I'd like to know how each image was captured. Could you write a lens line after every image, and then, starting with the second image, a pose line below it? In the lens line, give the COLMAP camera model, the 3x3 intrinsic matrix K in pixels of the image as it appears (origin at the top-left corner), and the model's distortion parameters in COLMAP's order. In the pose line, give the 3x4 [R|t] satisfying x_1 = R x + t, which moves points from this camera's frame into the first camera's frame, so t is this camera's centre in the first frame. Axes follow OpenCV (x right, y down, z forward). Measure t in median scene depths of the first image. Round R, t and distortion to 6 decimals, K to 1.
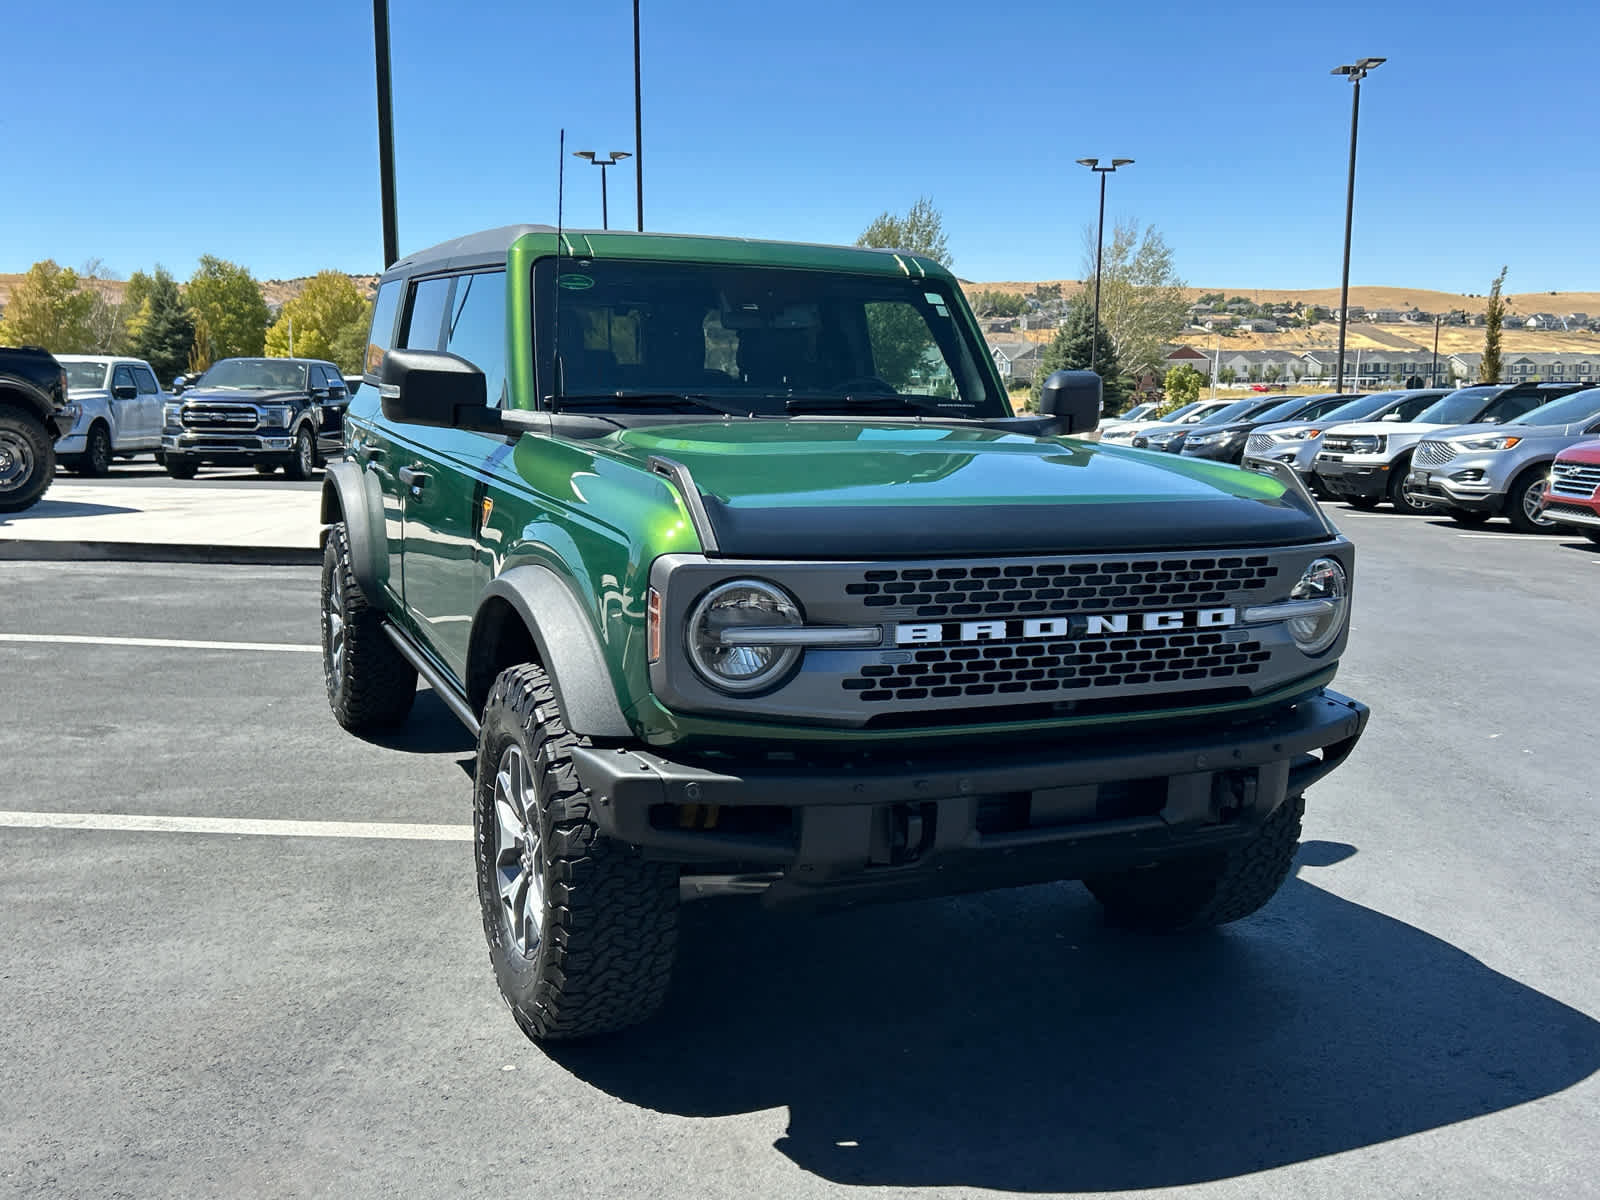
lens RADIAL K [[1476.2, 0, 800.0], [0, 1476.2, 600.0], [0, 0, 1]] dist [0.104809, -0.171163]
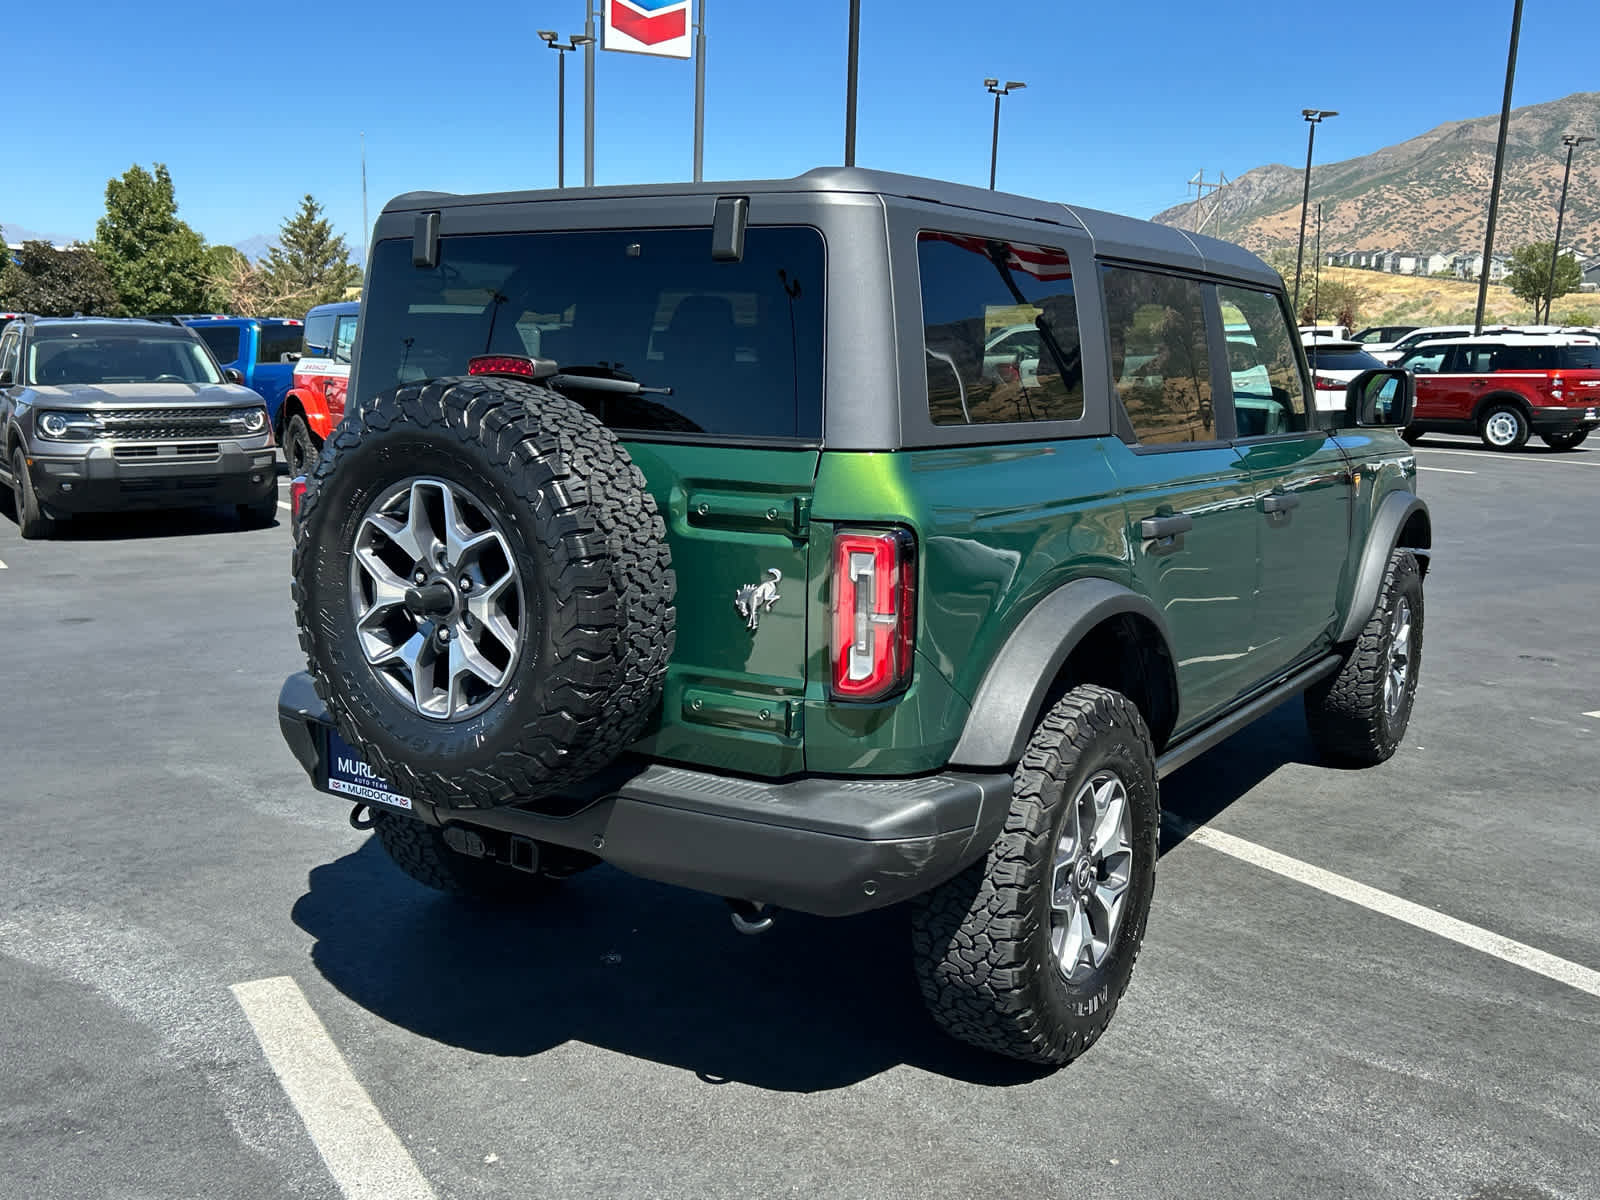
lens RADIAL K [[1489.6, 0, 808.4], [0, 1489.6, 611.4], [0, 0, 1]] dist [0.046467, -0.029122]
pose [[-0.535978, -0.177269, 0.825411, -1.347831], [0.105880, 0.955872, 0.274040, -0.463834], [-0.837566, 0.234273, -0.493557, 2.609113]]
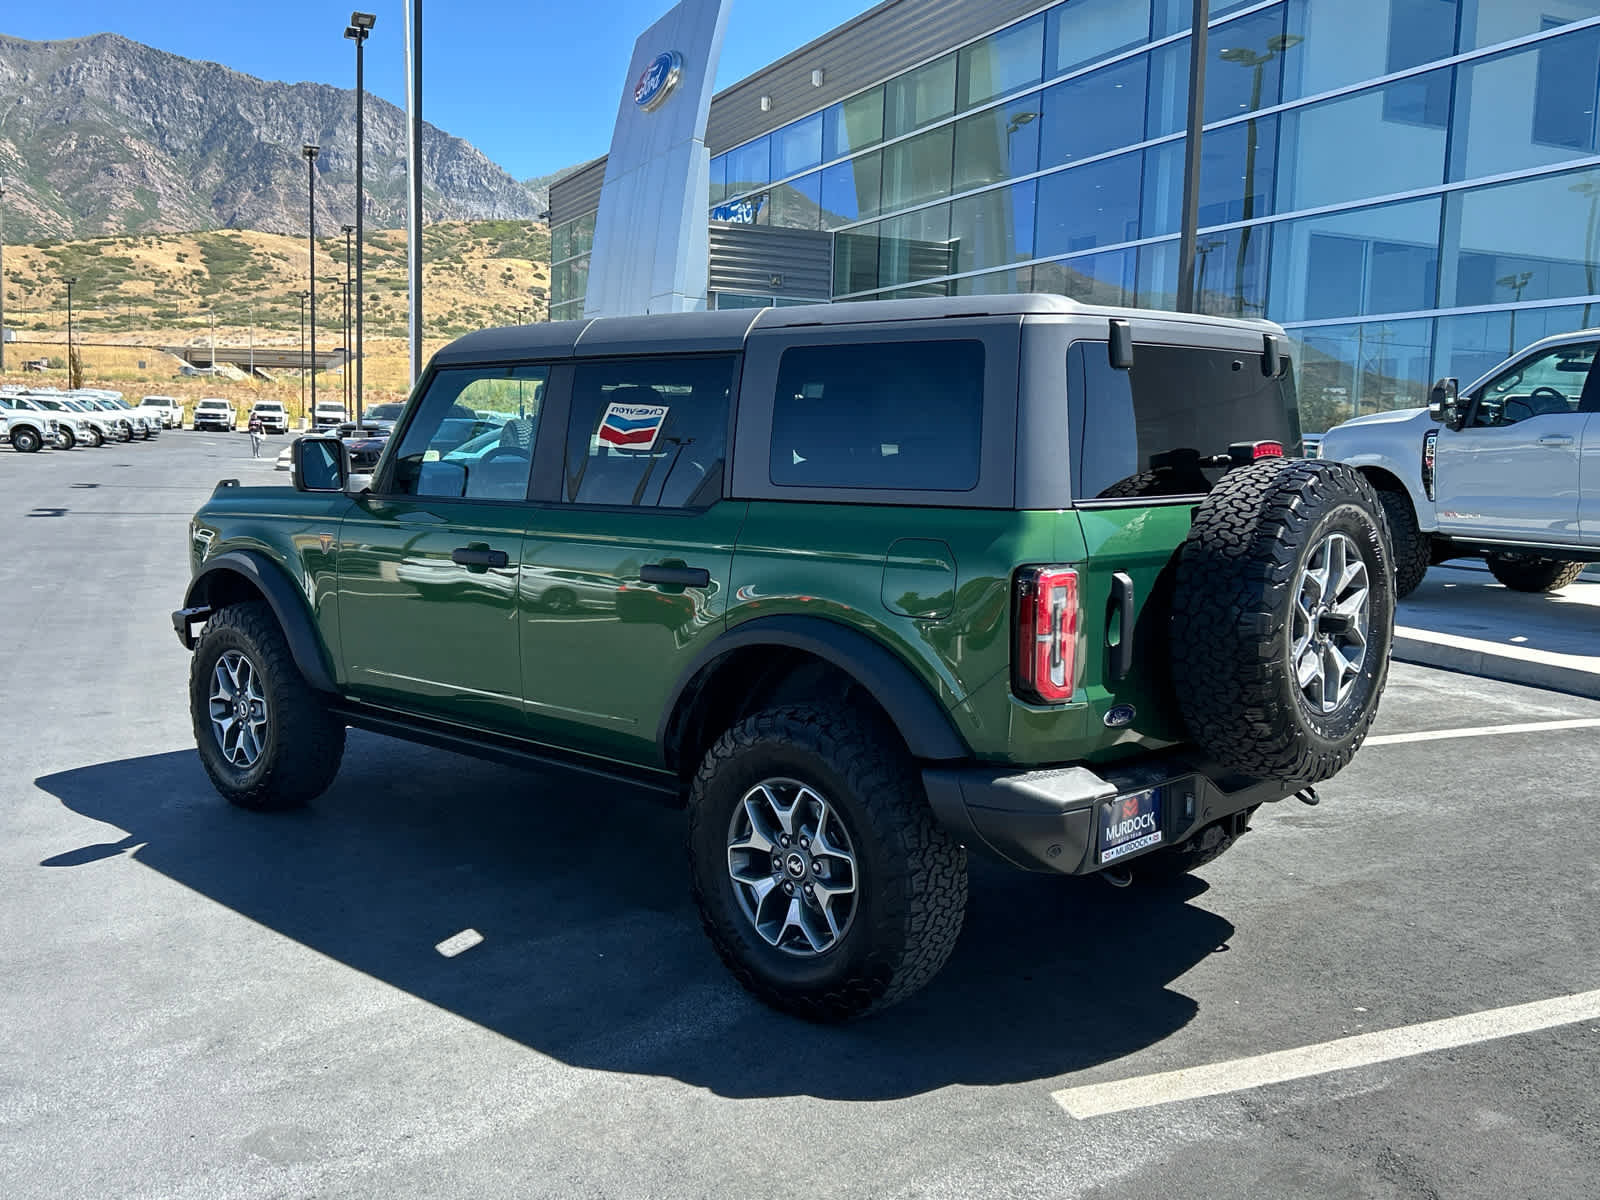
lens RADIAL K [[1481.3, 0, 807.6], [0, 1481.3, 599.7], [0, 0, 1]] dist [0.078021, -0.102468]
pose [[-0.918948, 0.013836, -0.394137, 0.438839], [-0.093277, 0.963404, 0.251299, -0.533921], [0.383190, 0.267695, -0.884028, 3.275795]]
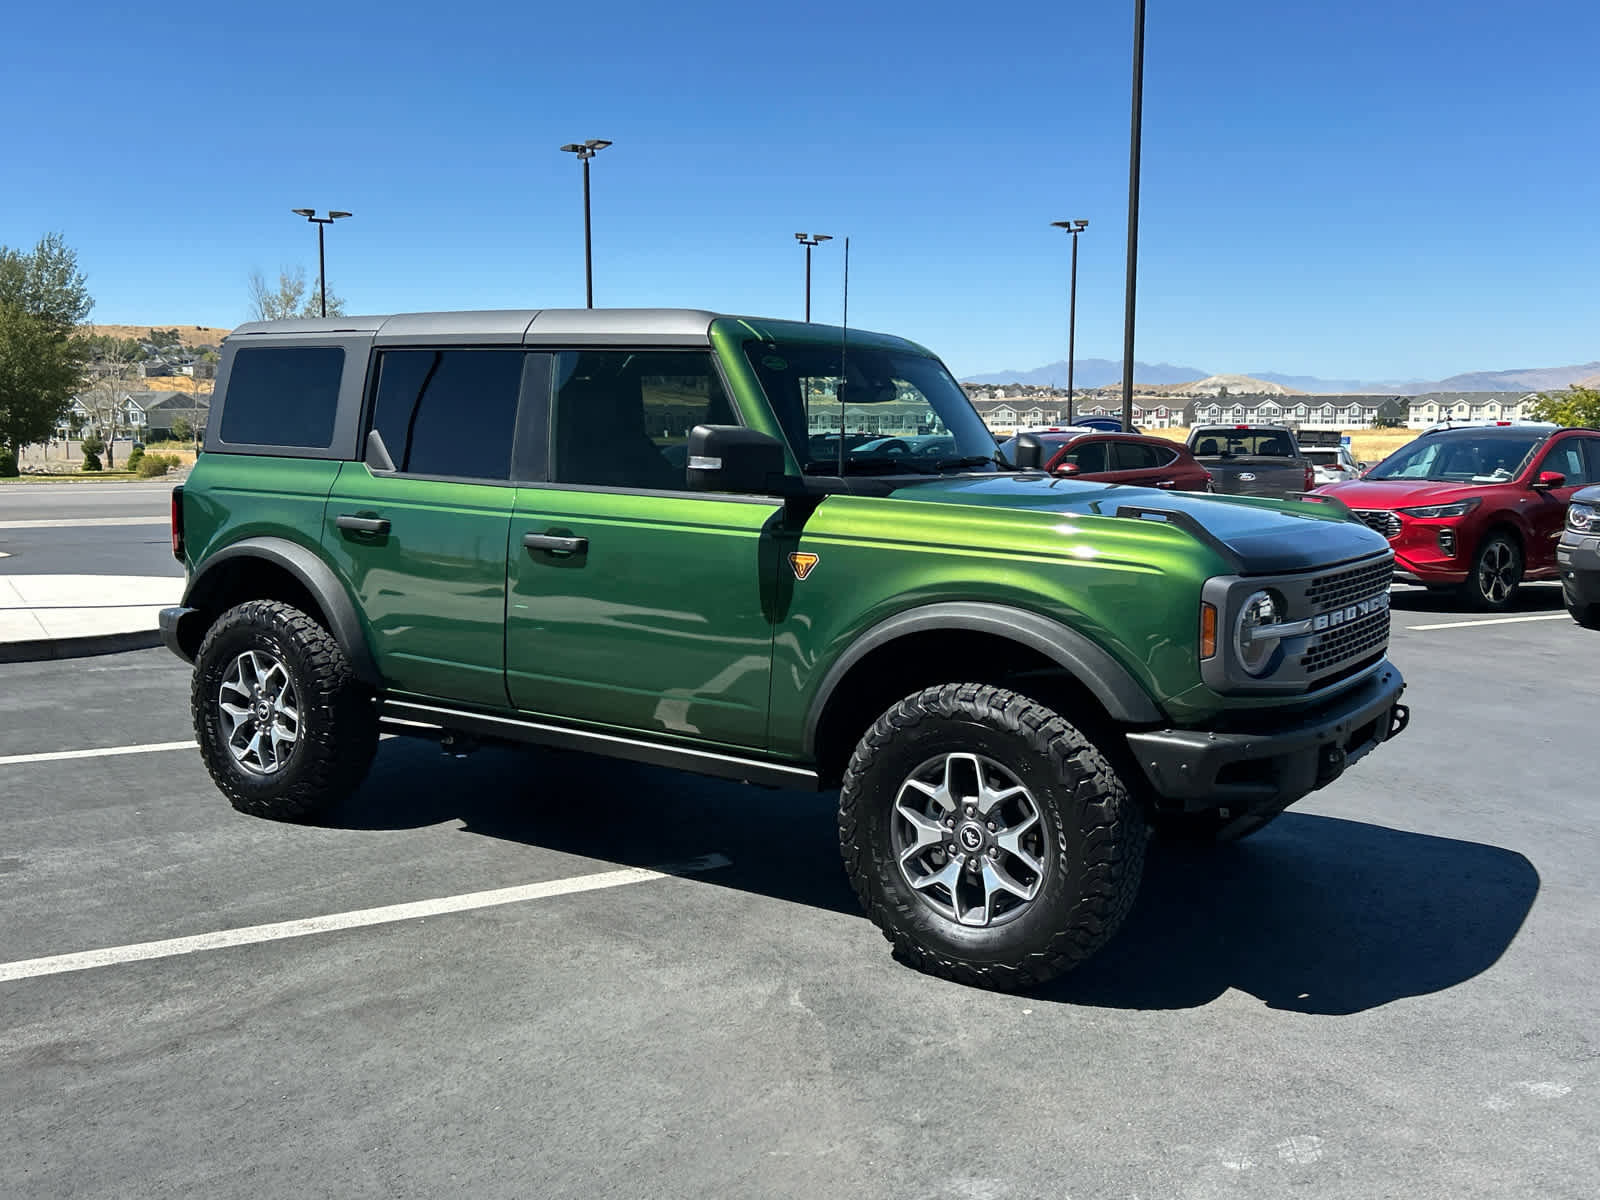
lens RADIAL K [[1475.3, 0, 808.4], [0, 1475.3, 596.0], [0, 0, 1]] dist [0.097575, -0.171439]
pose [[0.845183, -0.071395, 0.529687, -0.991936], [0.090143, 0.995882, -0.009604, -0.030160], [-0.526820, 0.055865, 0.848139, 0.045882]]
